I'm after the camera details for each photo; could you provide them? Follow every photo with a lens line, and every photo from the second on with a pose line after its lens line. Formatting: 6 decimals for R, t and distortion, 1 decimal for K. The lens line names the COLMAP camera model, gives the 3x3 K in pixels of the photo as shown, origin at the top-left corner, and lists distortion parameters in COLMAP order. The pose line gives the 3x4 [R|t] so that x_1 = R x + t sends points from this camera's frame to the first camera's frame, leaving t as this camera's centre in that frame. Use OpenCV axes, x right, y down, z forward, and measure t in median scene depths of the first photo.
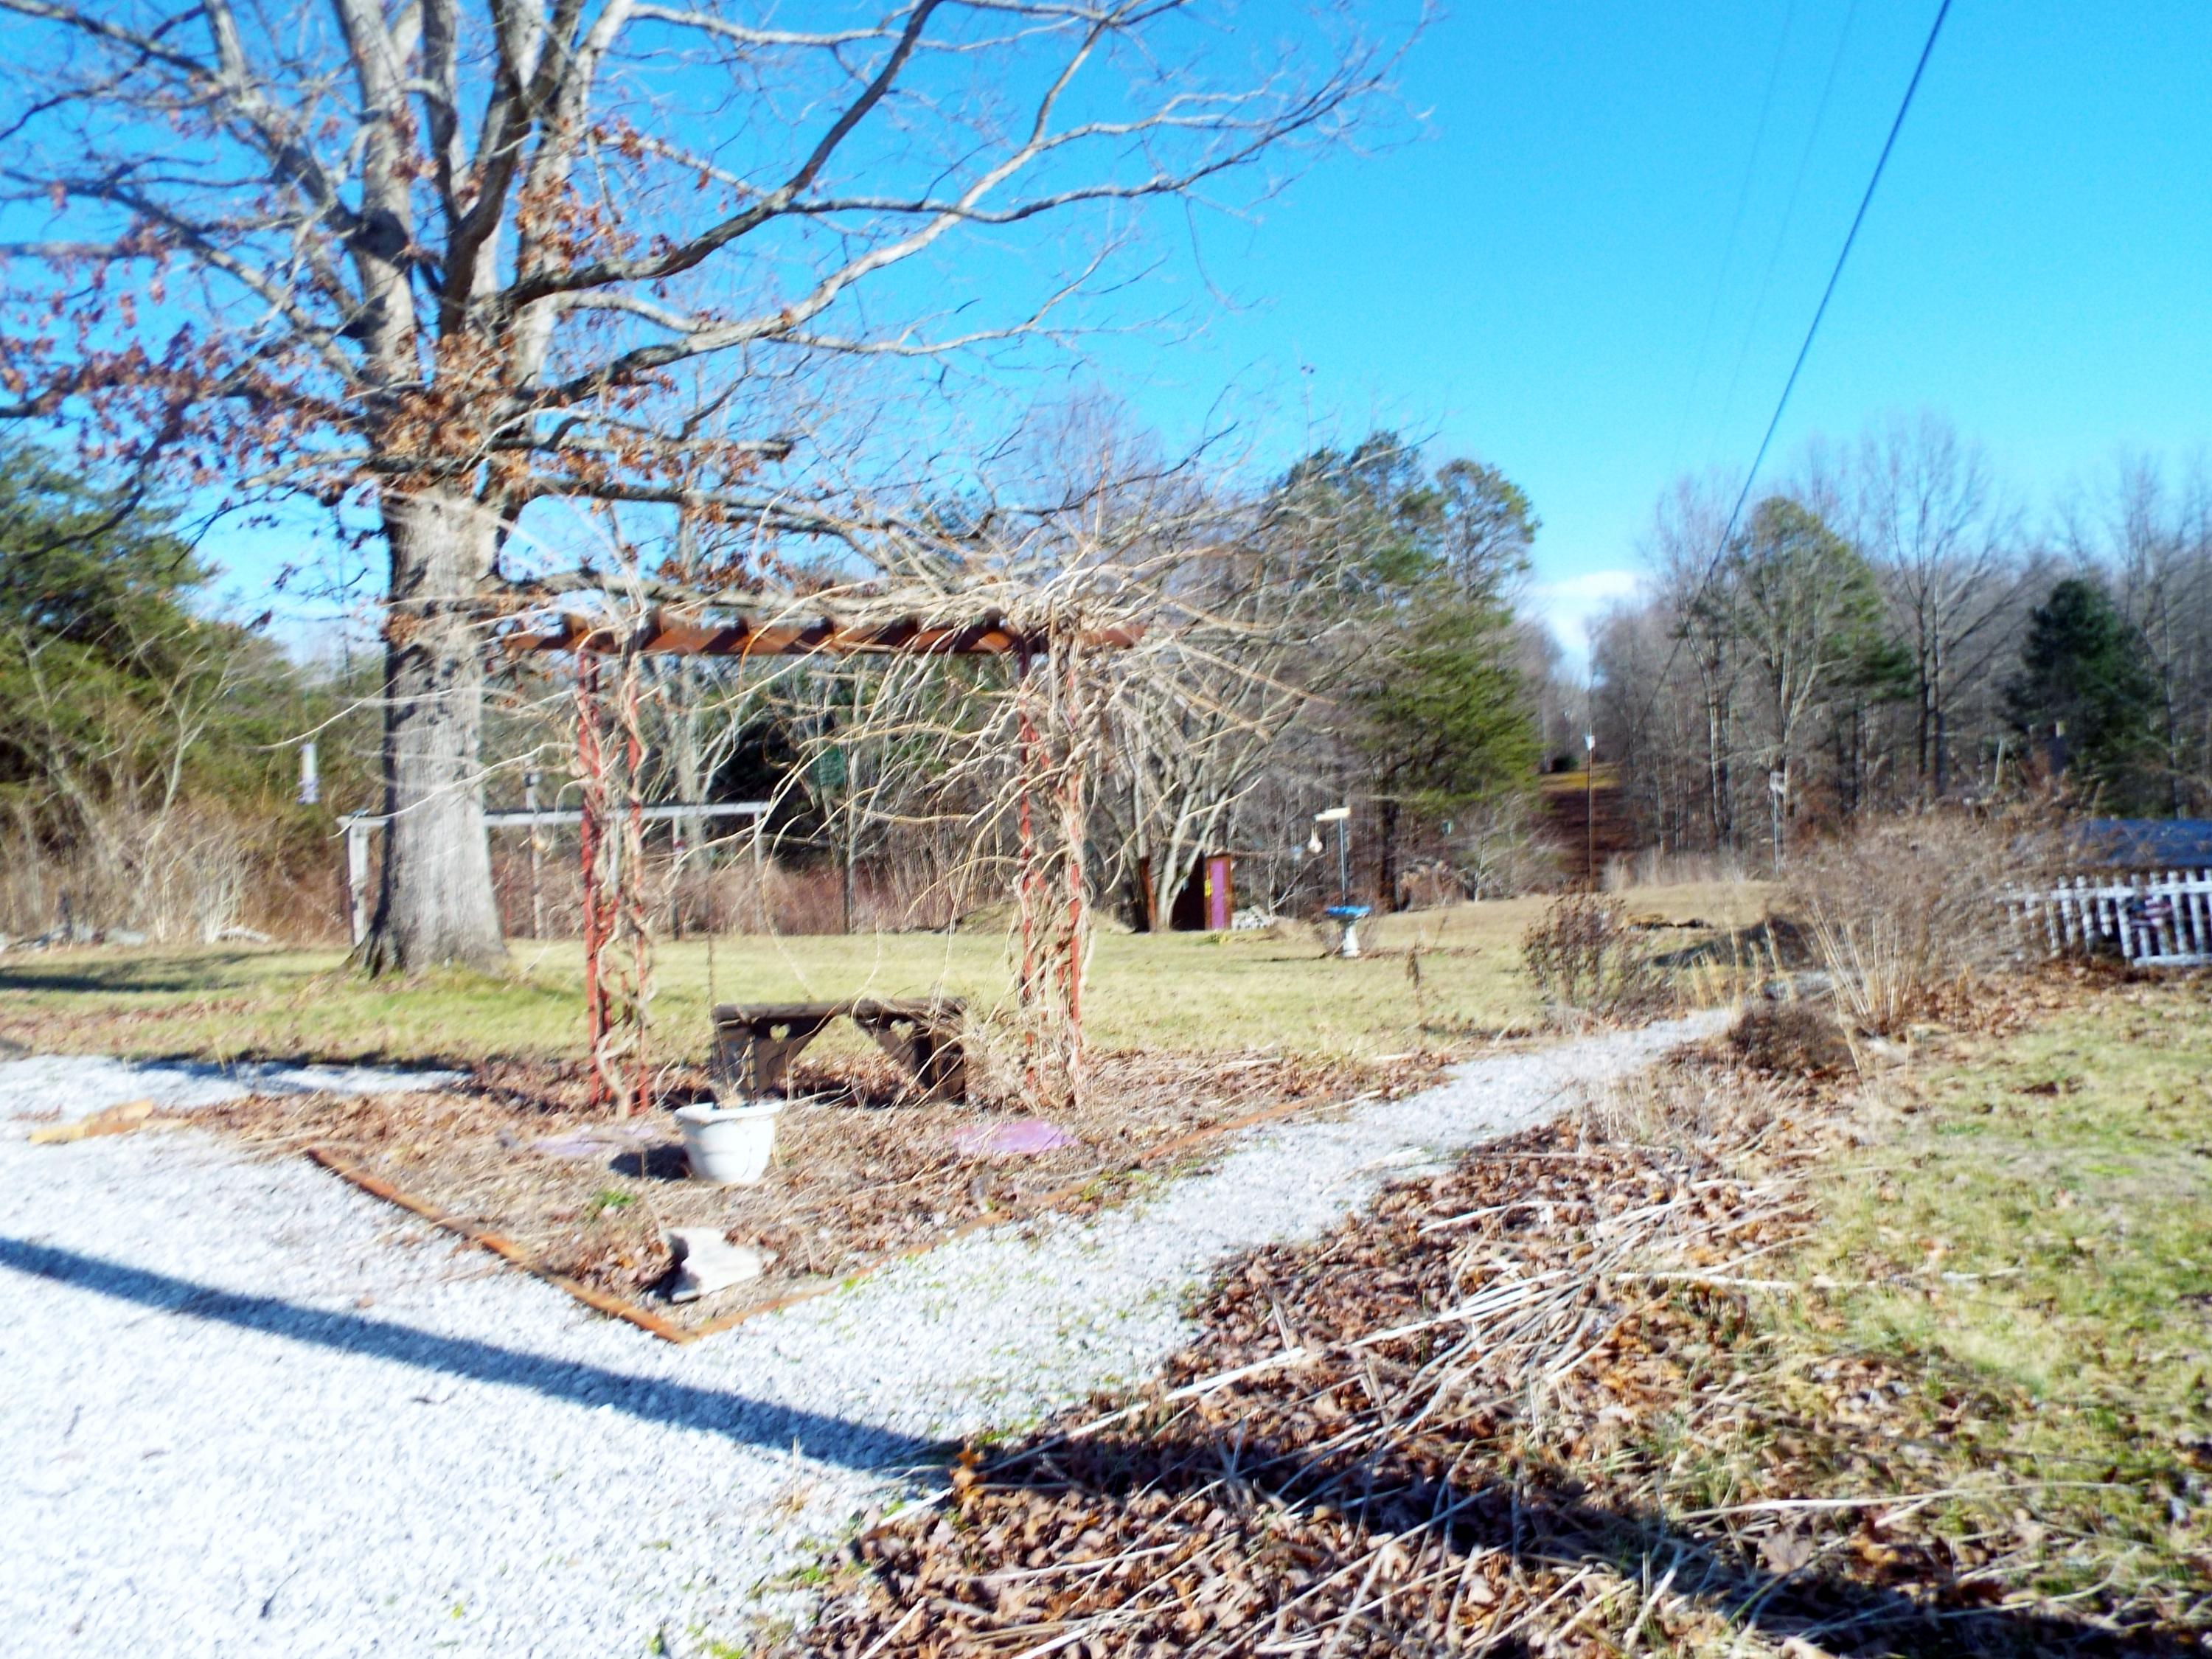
lens RADIAL K [[1662.0, 0, 1106.0], [0, 1662.0, 829.5], [0, 0, 1]] dist [-0.001411, -0.000069]
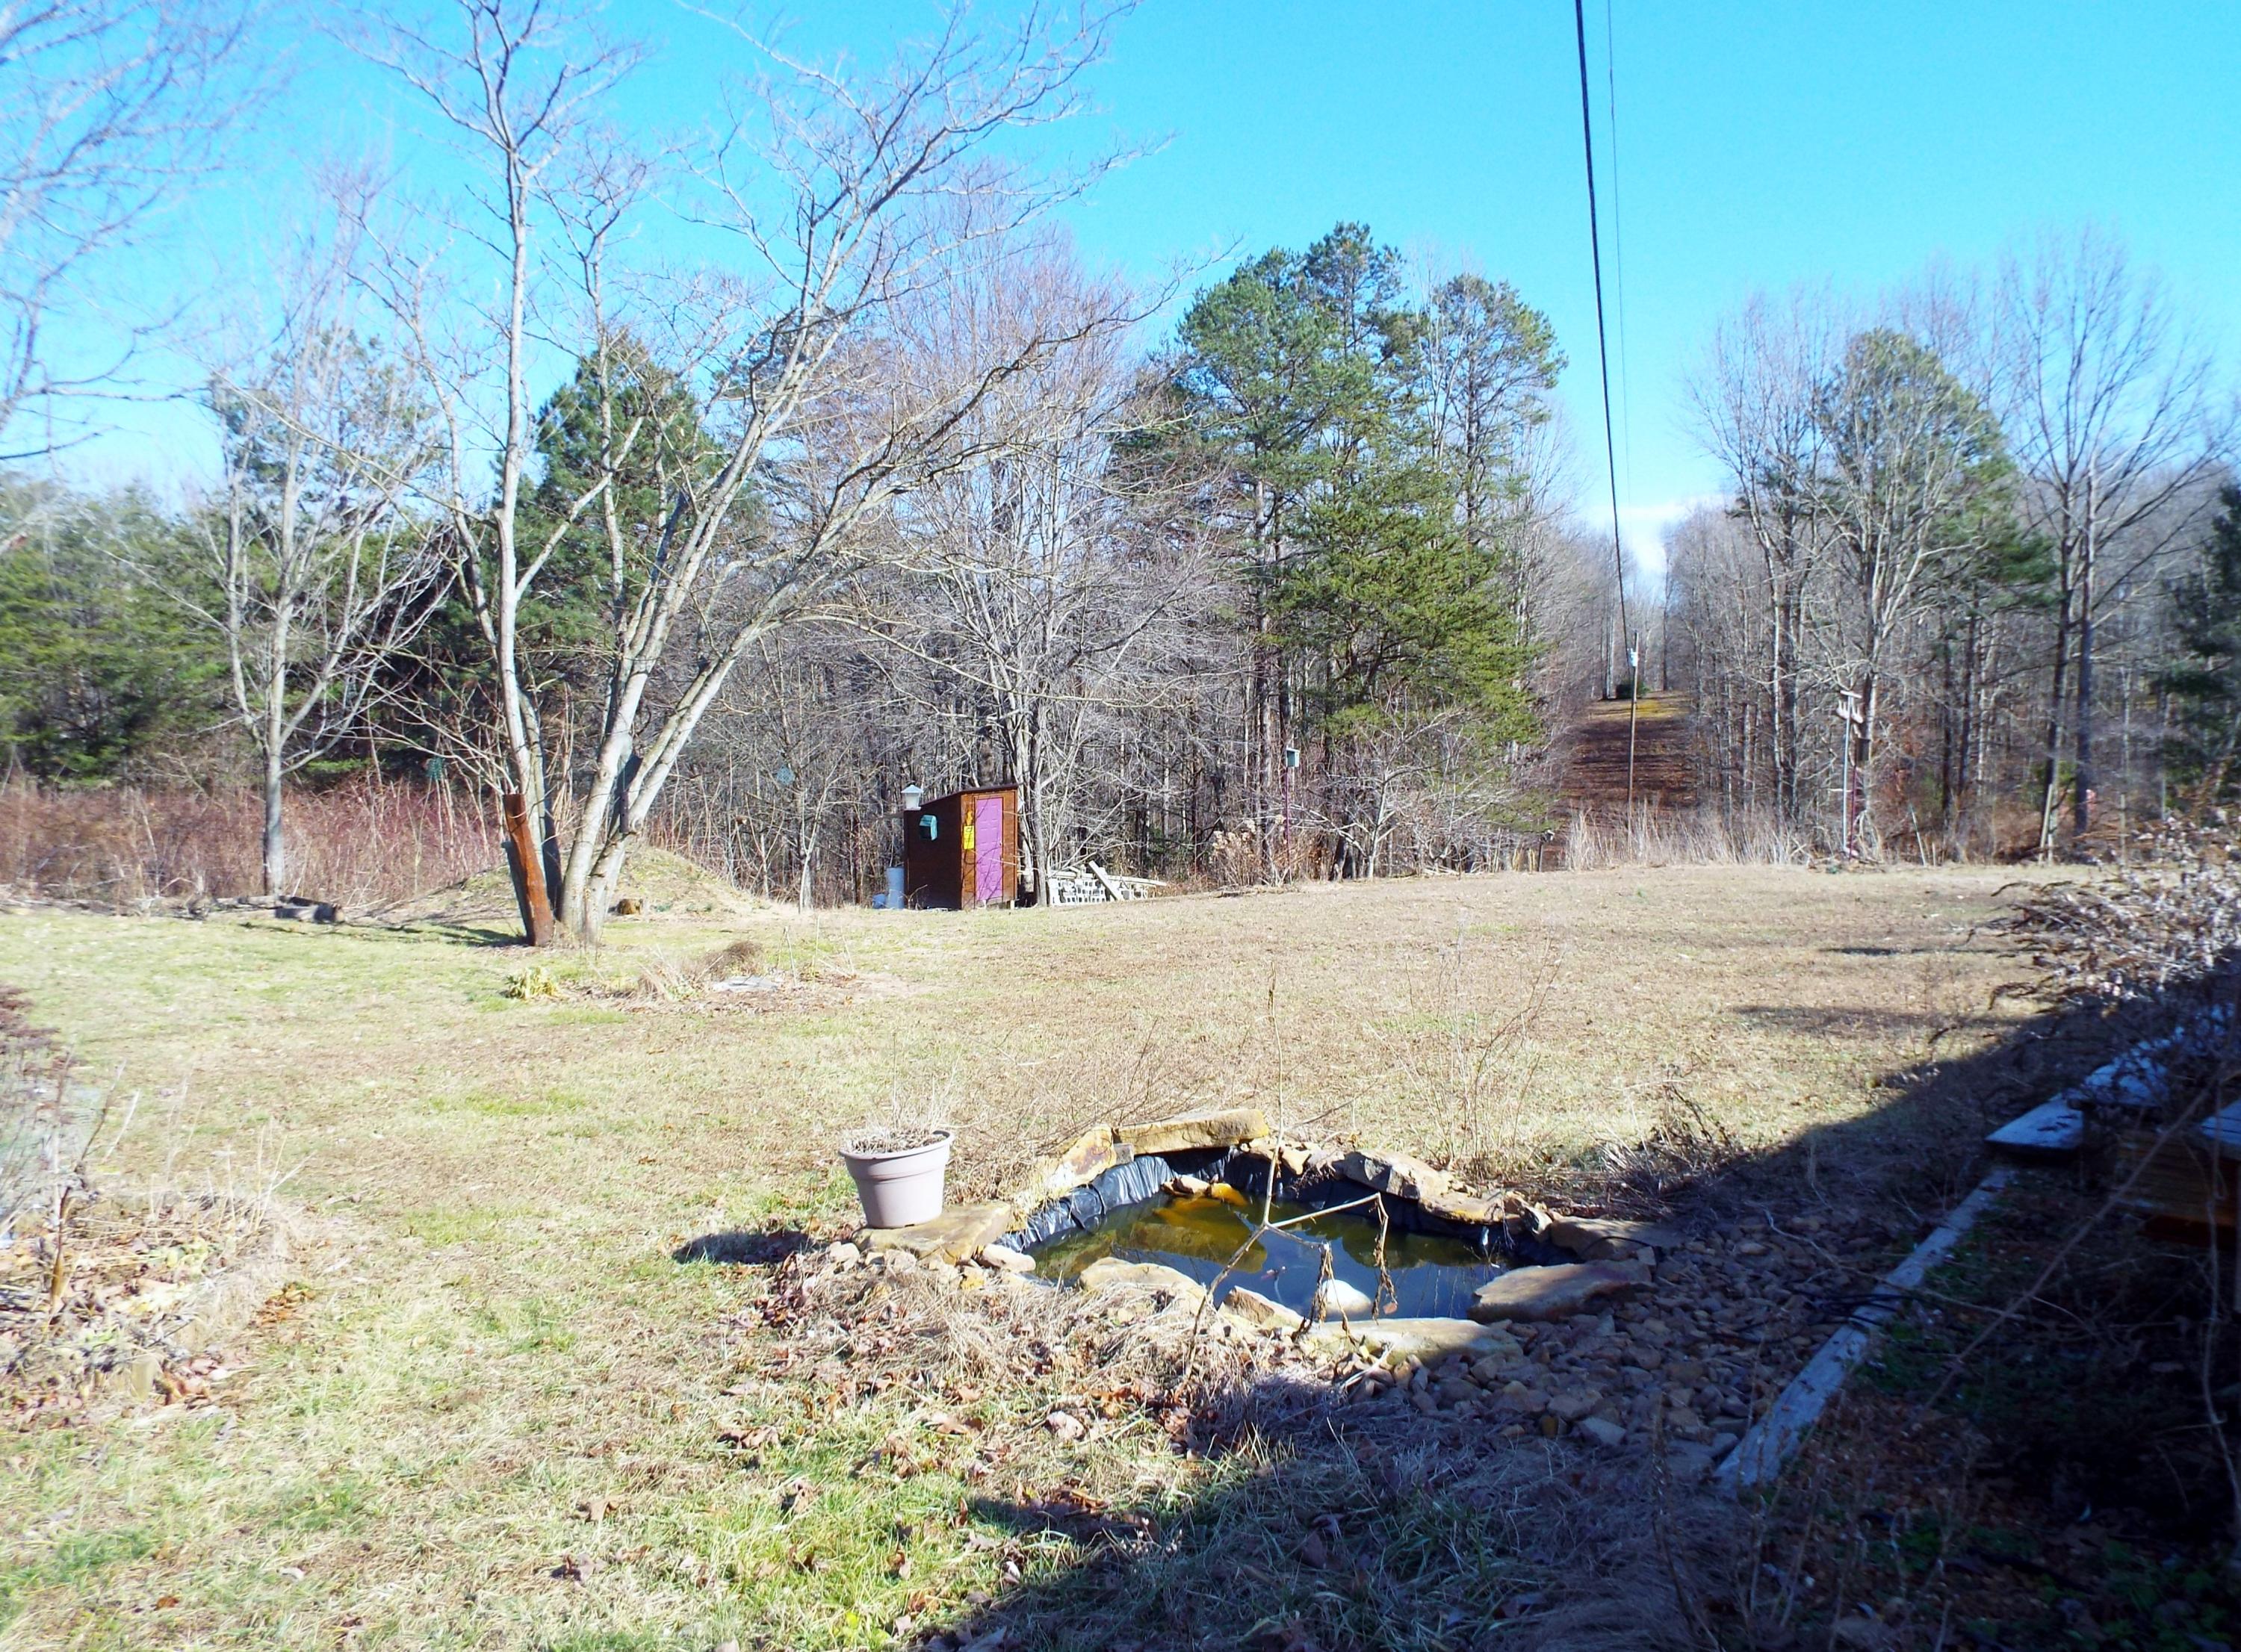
lens RADIAL K [[1686.7, 0, 1120.5], [0, 1686.7, 826.0], [0, 0, 1]] dist [-0.021312, 0.000658]
pose [[0.998752, 0.036201, -0.034413, 0.101351], [-0.034547, 0.998274, 0.047502, -0.002374], [0.036074, -0.046254, 0.998278, 0.236547]]
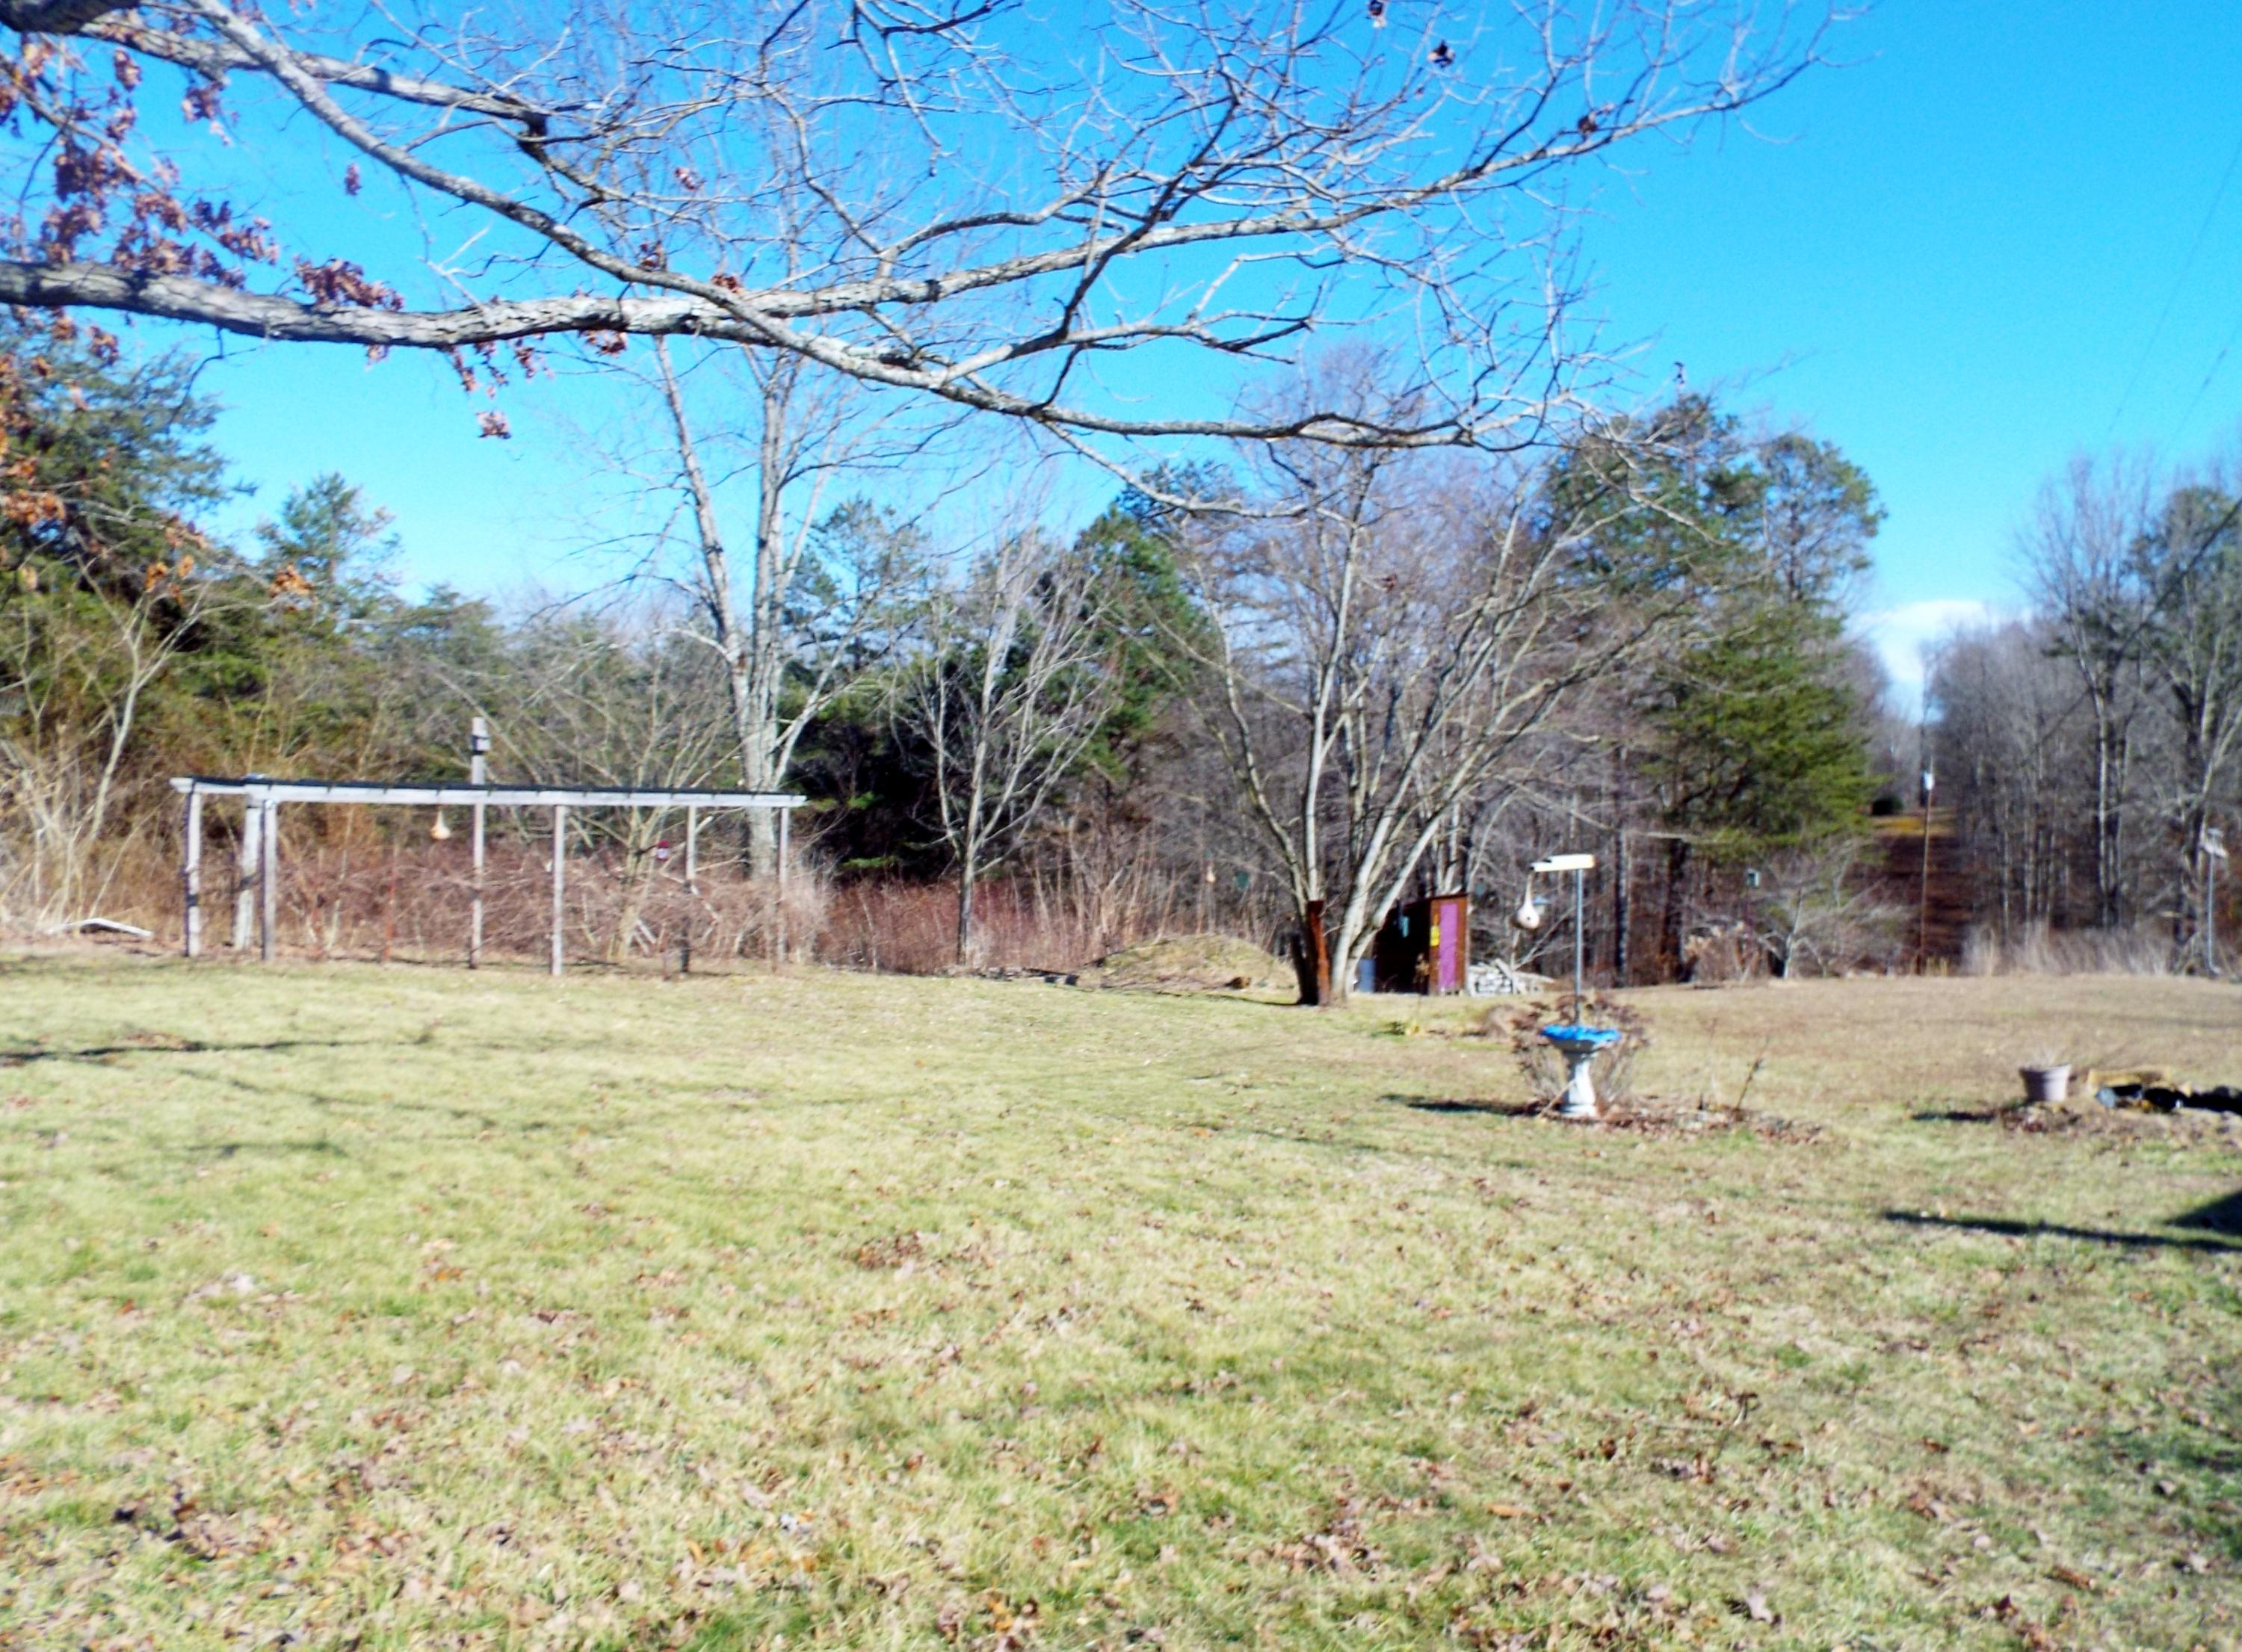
lens RADIAL K [[1684.5, 0, 1121.0], [0, 1684.5, 826.0], [0, 0, 1]] dist [-0.000484, -0.000034]
pose [[0.986913, 0.053510, -0.152116, 0.023201], [-0.054978, 0.998473, -0.005460, -0.003378], [0.151591, 0.013751, 0.988348, 0.125492]]
